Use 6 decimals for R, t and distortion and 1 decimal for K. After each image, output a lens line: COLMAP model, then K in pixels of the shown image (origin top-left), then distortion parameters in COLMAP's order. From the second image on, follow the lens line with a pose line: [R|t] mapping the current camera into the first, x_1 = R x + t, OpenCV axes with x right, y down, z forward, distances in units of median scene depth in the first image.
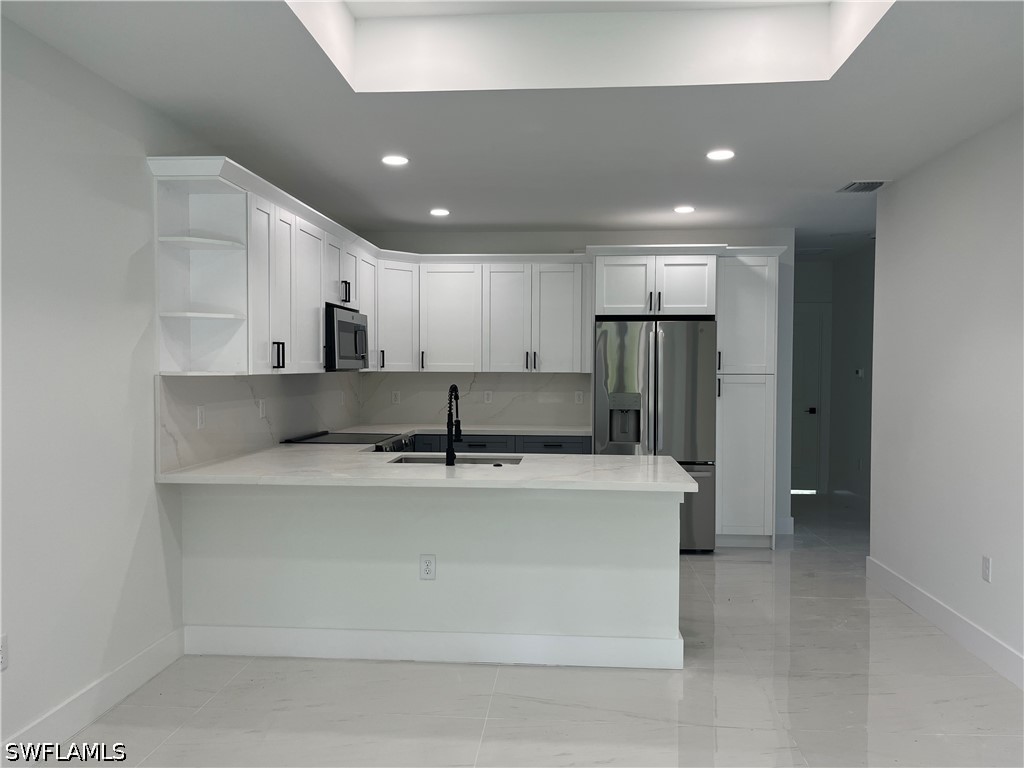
lens RADIAL K [[782.4, 0, 512.0], [0, 782.4, 384.0], [0, 0, 1]] dist [0.069707, -0.087838]
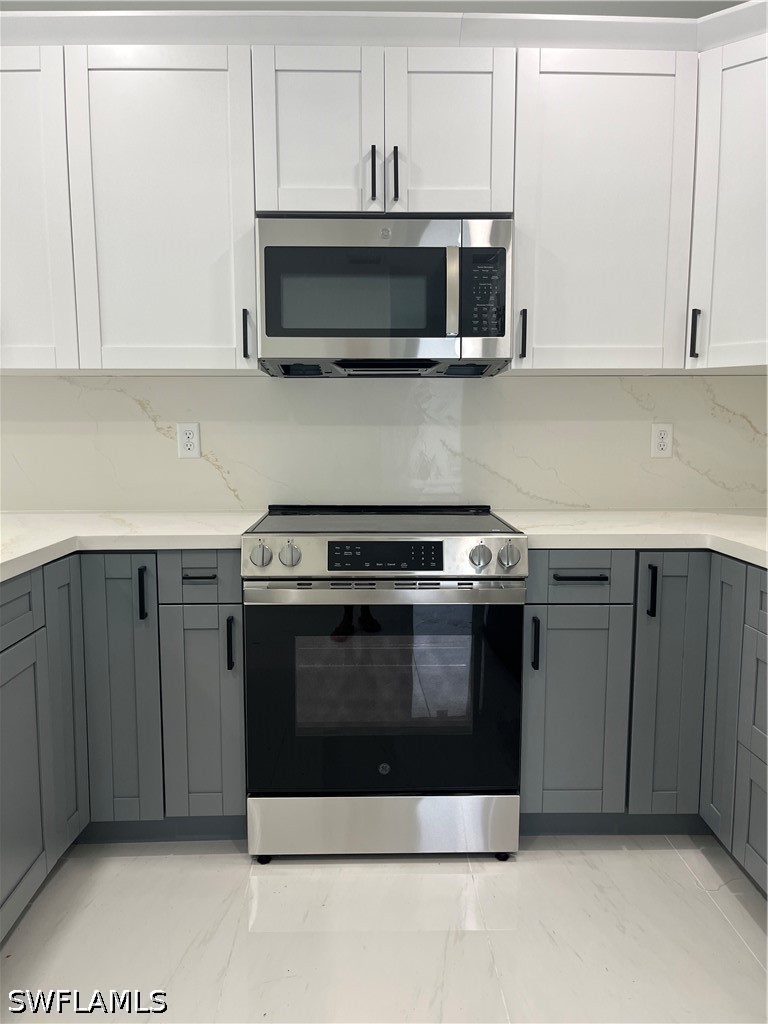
lens RADIAL K [[782.4, 0, 384.0], [0, 782.4, 512.0], [0, 0, 1]] dist [0.069707, -0.087838]
pose [[0.100902, 0.101901, -0.989664, 0.201286], [-0.021806, 0.994728, 0.100200, 0.018025], [0.994657, 0.011471, 0.102592, 0.867332]]
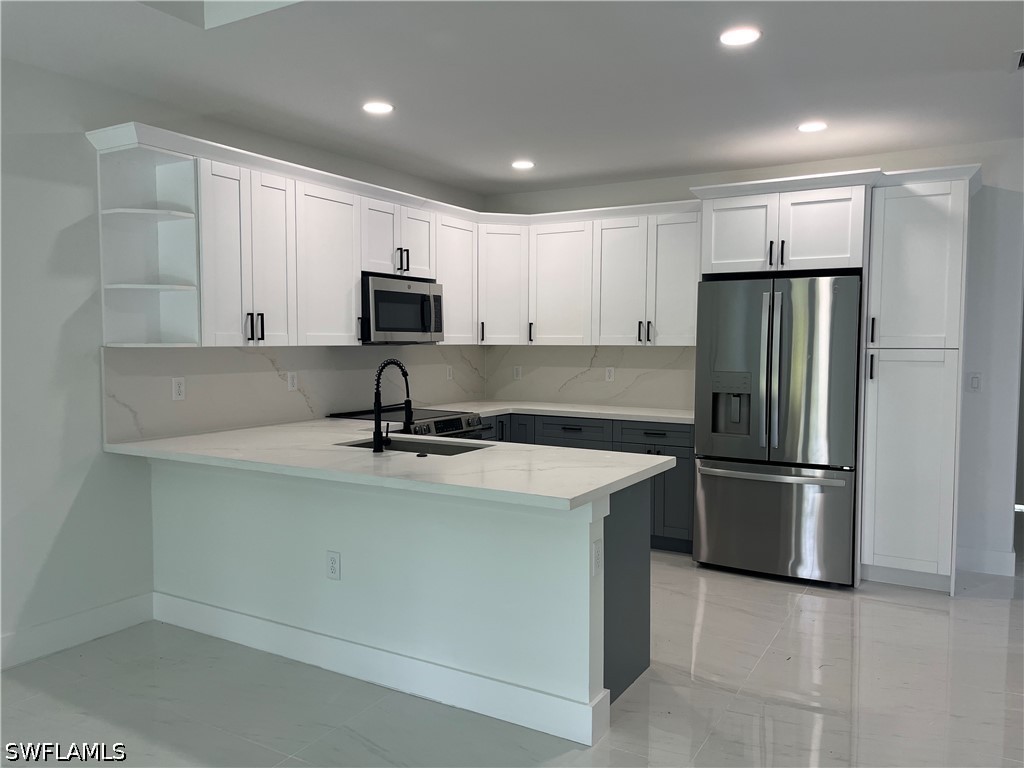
lens RADIAL K [[782.4, 0, 512.0], [0, 782.4, 384.0], [0, 0, 1]] dist [0.069707, -0.087838]
pose [[0.896737, 0.023402, -0.441944, 0.292297], [-0.009053, 0.999362, 0.034551, -0.001870], [0.442471, -0.026982, 0.896377, 0.191820]]
